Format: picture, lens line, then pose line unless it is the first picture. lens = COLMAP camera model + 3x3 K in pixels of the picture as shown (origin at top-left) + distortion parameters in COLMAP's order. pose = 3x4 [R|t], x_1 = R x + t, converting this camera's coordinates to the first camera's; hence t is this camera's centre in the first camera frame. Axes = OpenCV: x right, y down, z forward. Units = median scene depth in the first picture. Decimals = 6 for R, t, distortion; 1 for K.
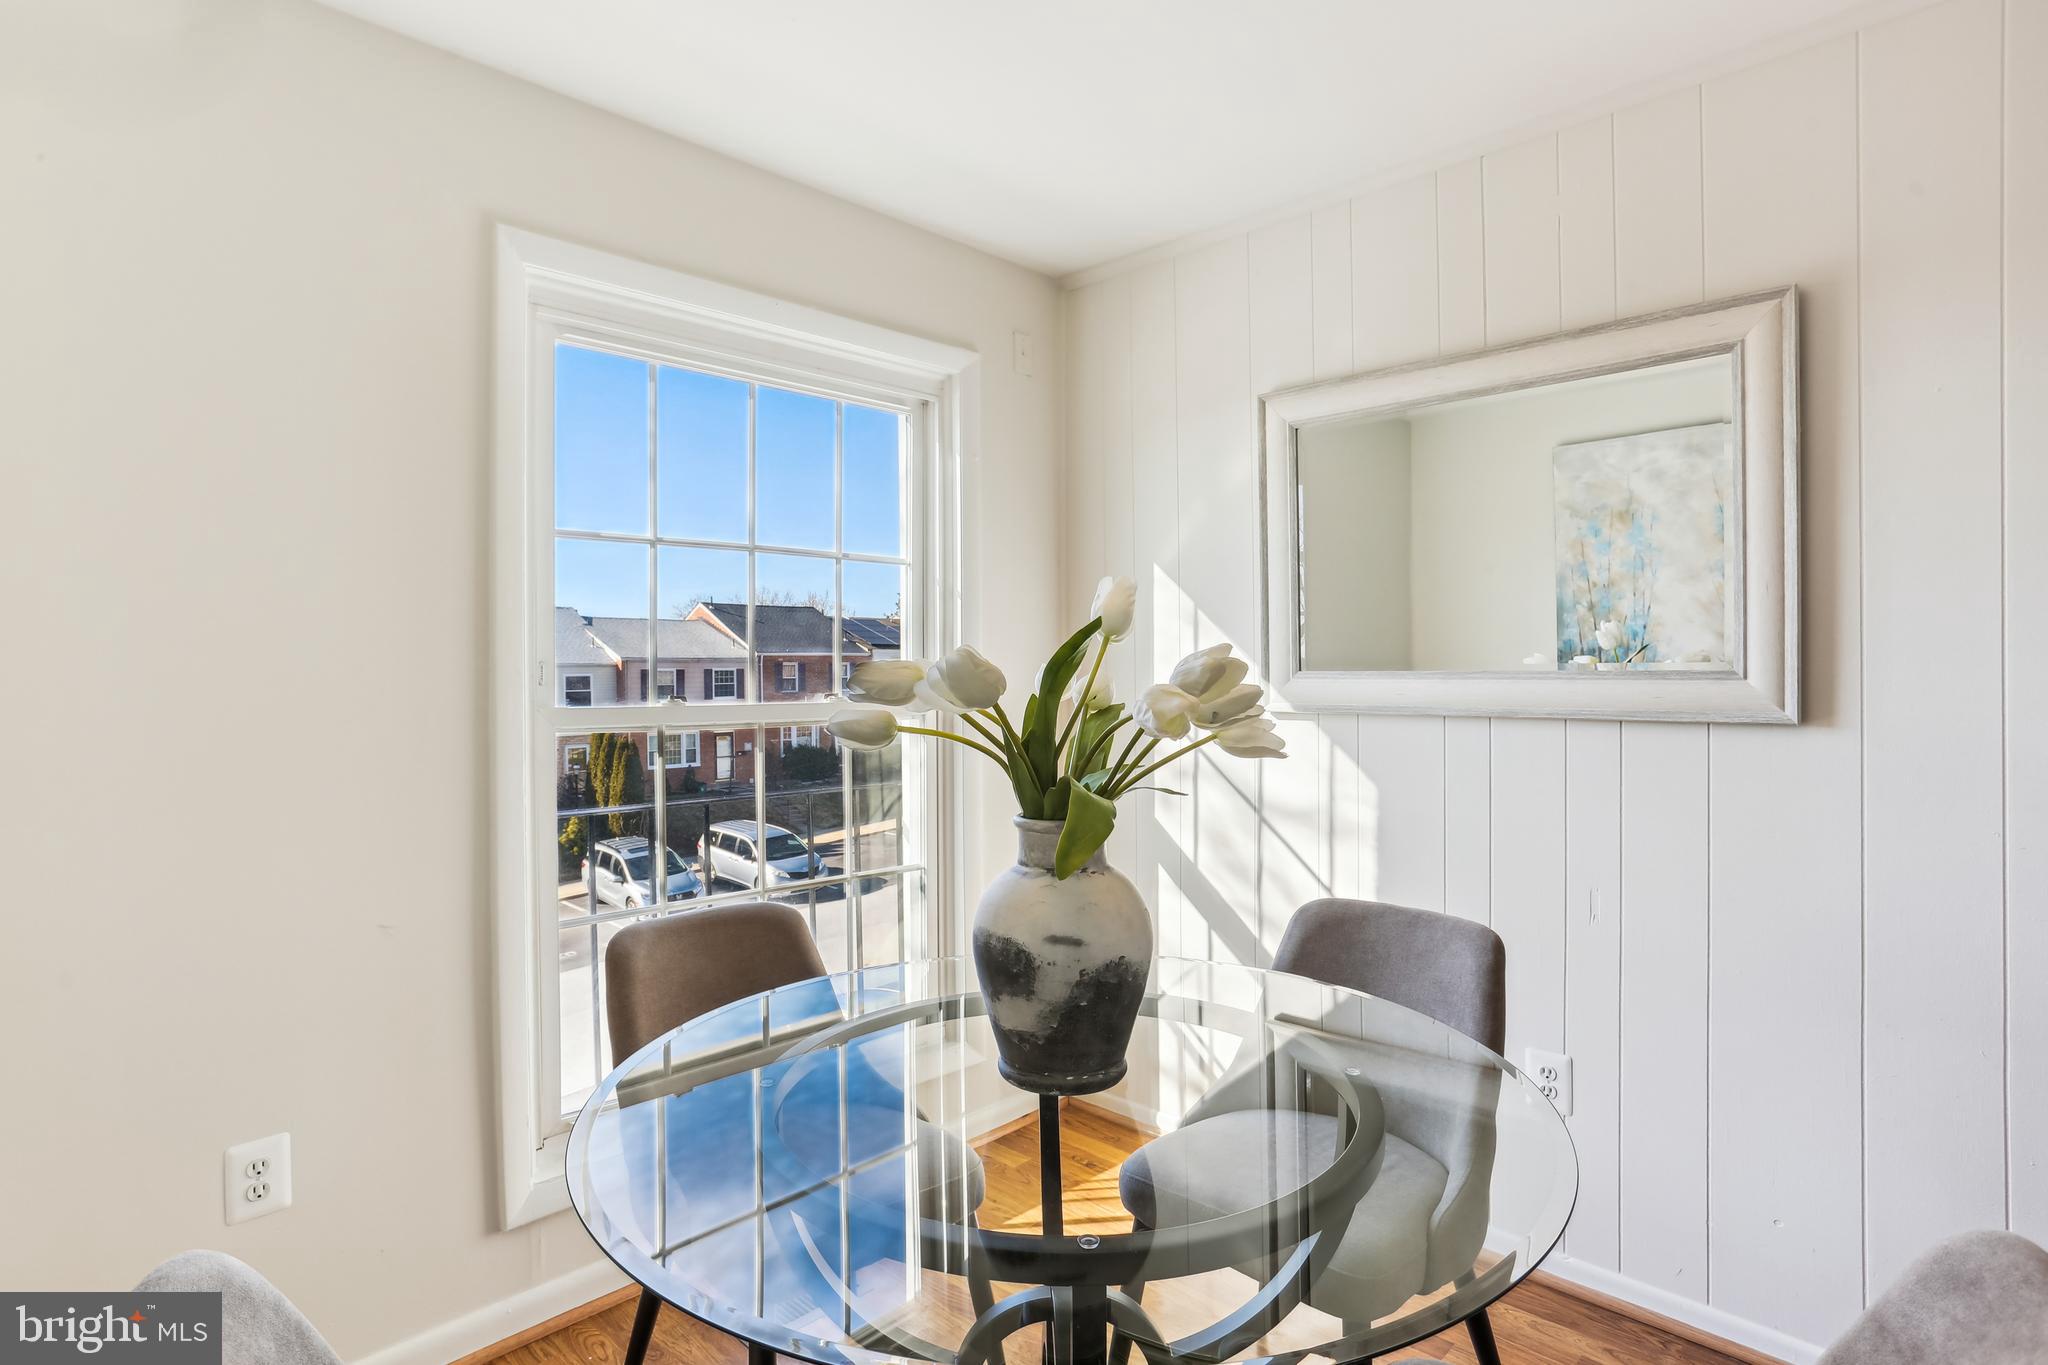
lens RADIAL K [[1057.1, 0, 1021.9], [0, 1057.1, 673.6], [0, 0, 1]] dist [-0.027010, 0.000196]
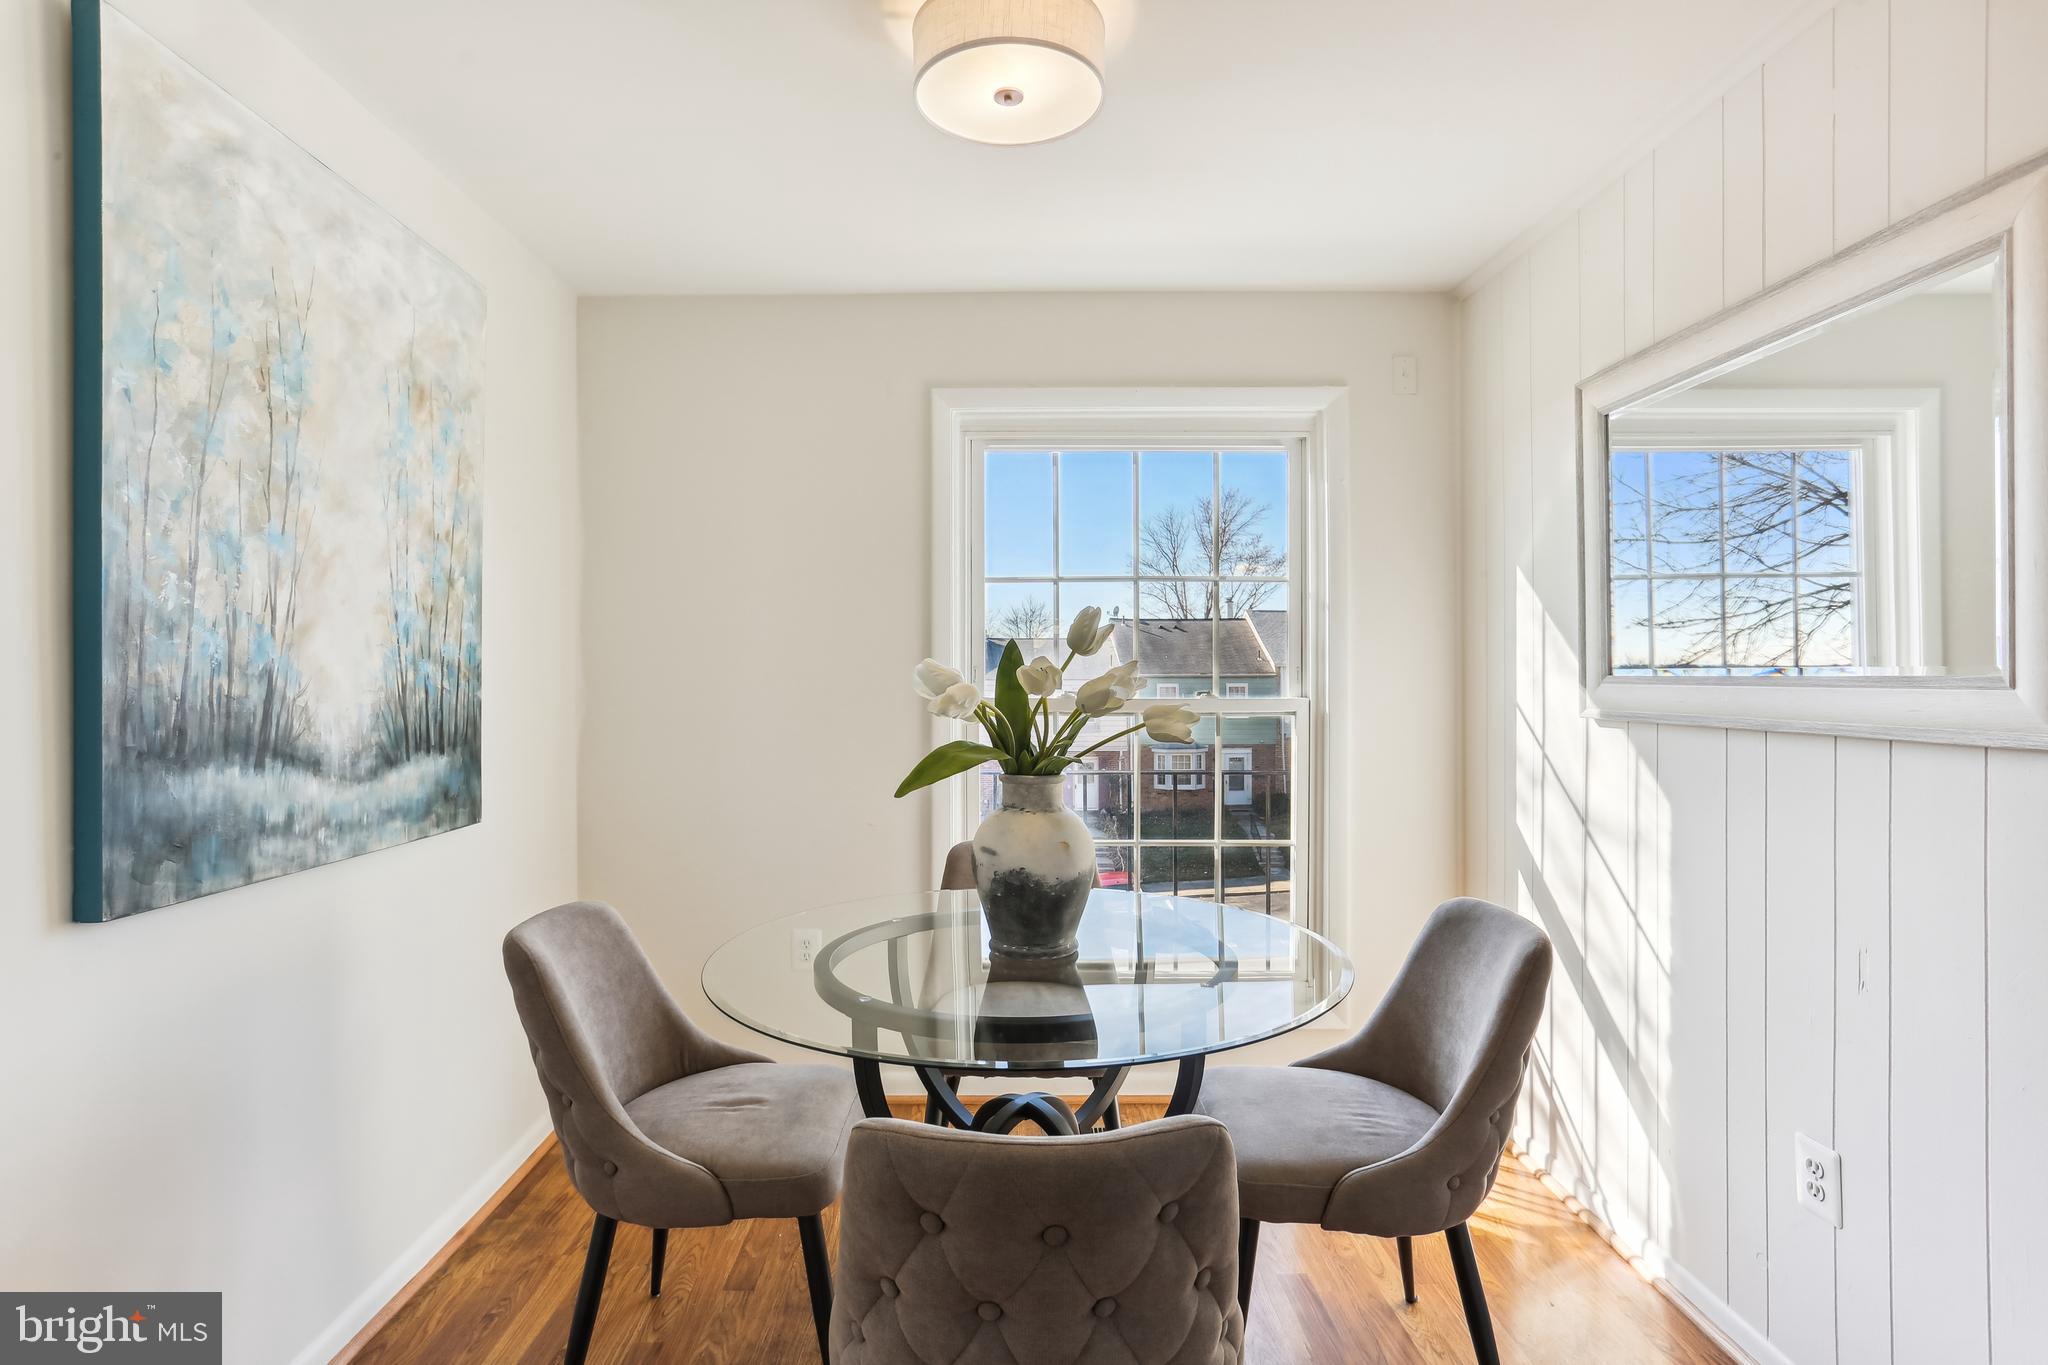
lens RADIAL K [[1013.9, 0, 1003.0], [0, 1013.9, 679.5], [0, 0, 1]] dist [-0.023201, 0.001847]
pose [[0.702275, 0.009638, -0.711840, 0.530358], [-0.008160, 0.999952, 0.005488, 0.000535], [0.711859, 0.001955, 0.702320, -0.000017]]
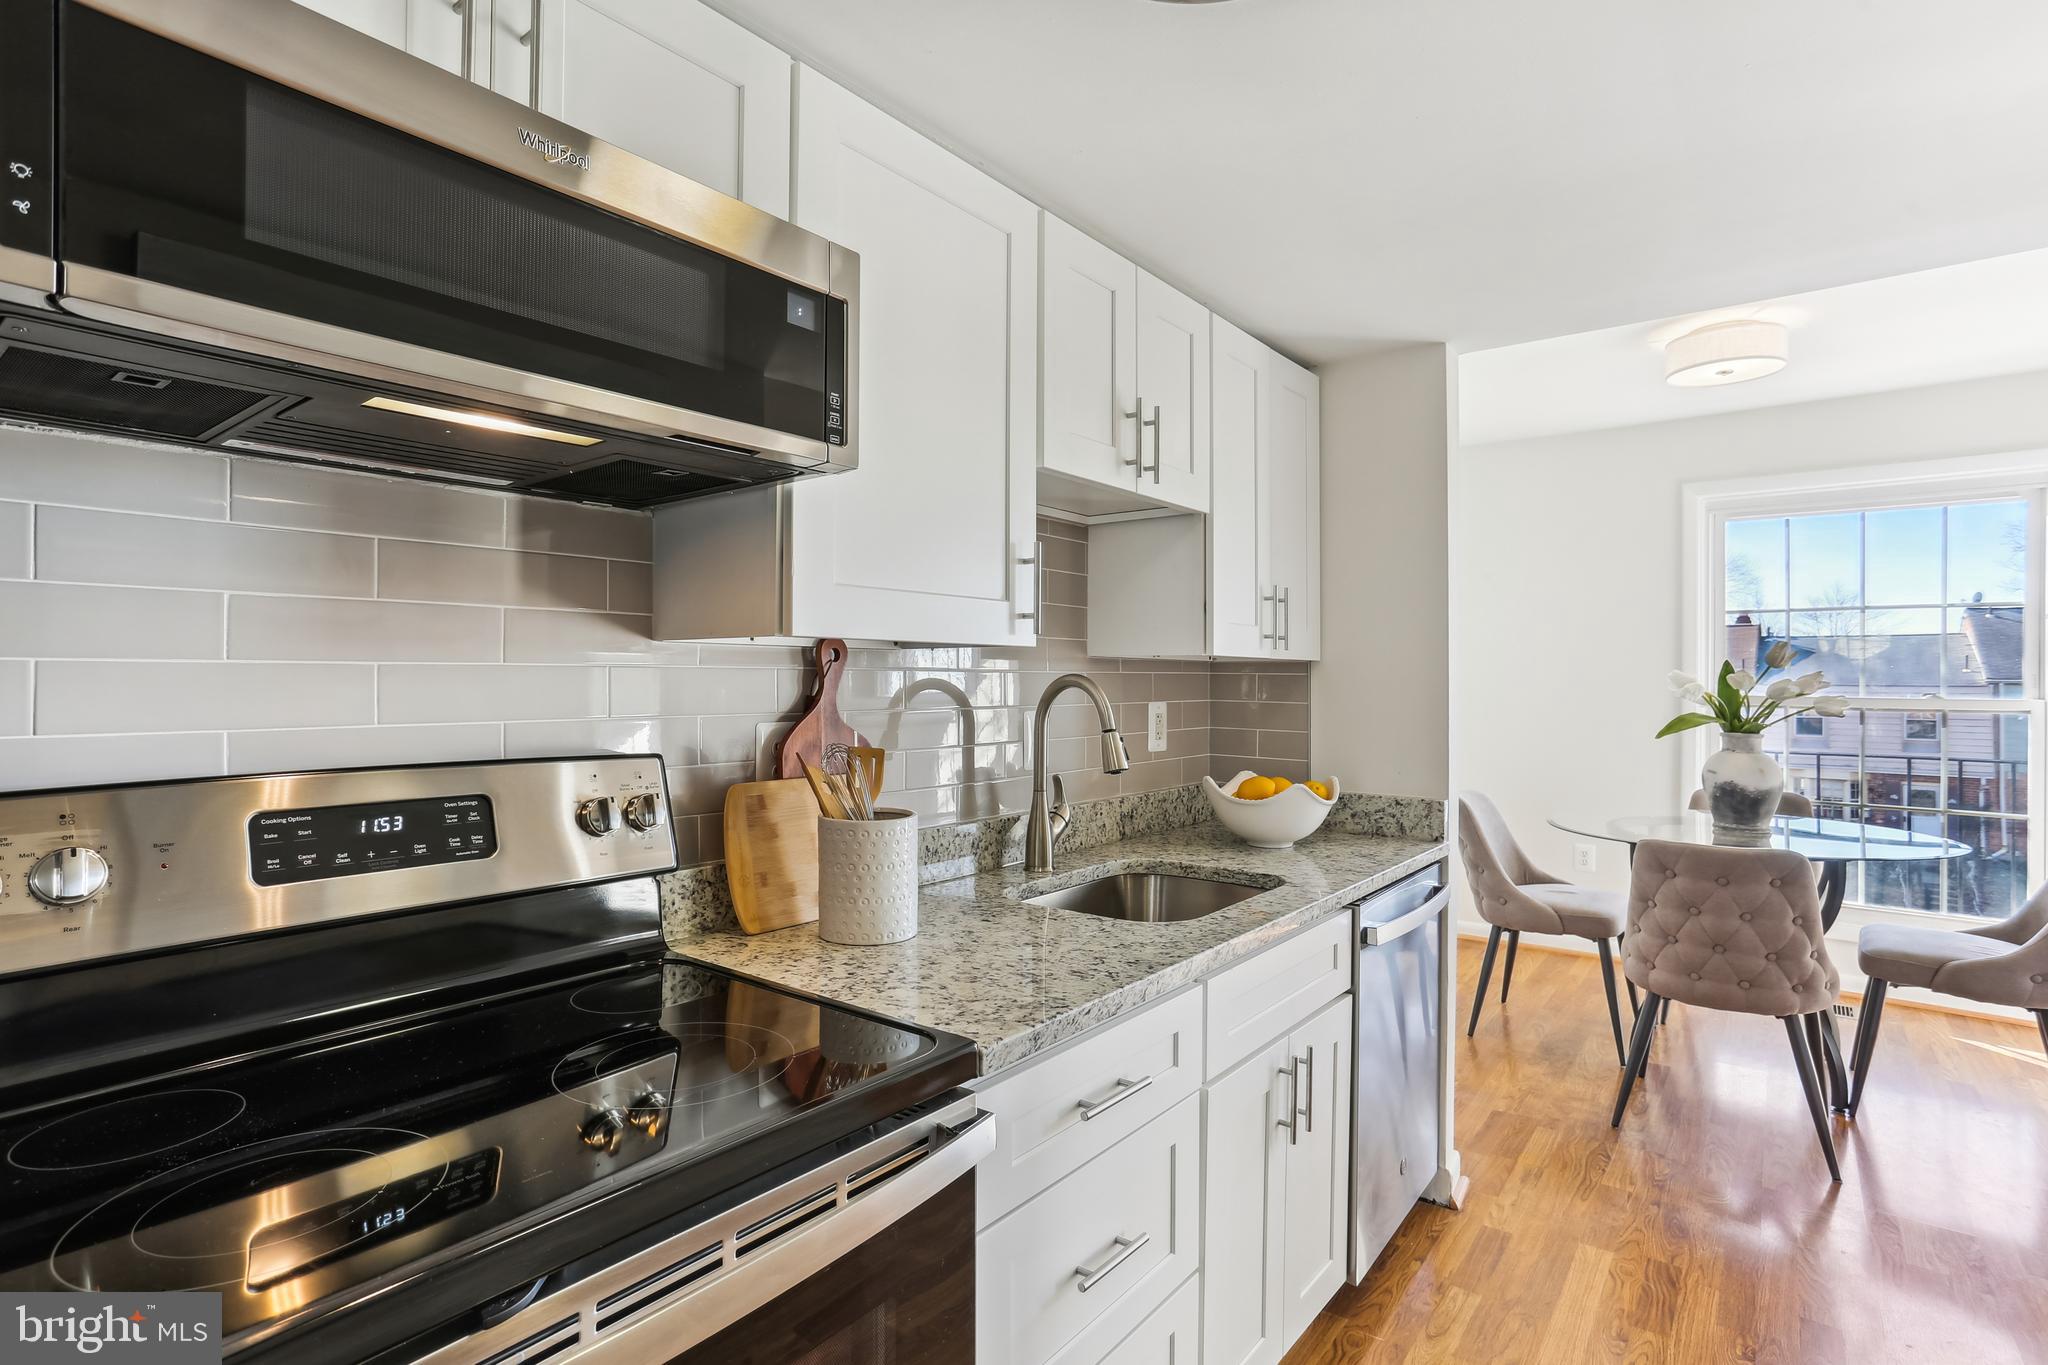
lens RADIAL K [[1013.9, 0, 1003.0], [0, 1013.9, 679.5], [0, 0, 1]] dist [-0.023201, 0.001847]
pose [[0.103070, 0.011342, -0.994609, 1.253876], [-0.007755, 0.999914, 0.010598, -0.004338], [0.994644, 0.006621, 0.103149, -0.590640]]
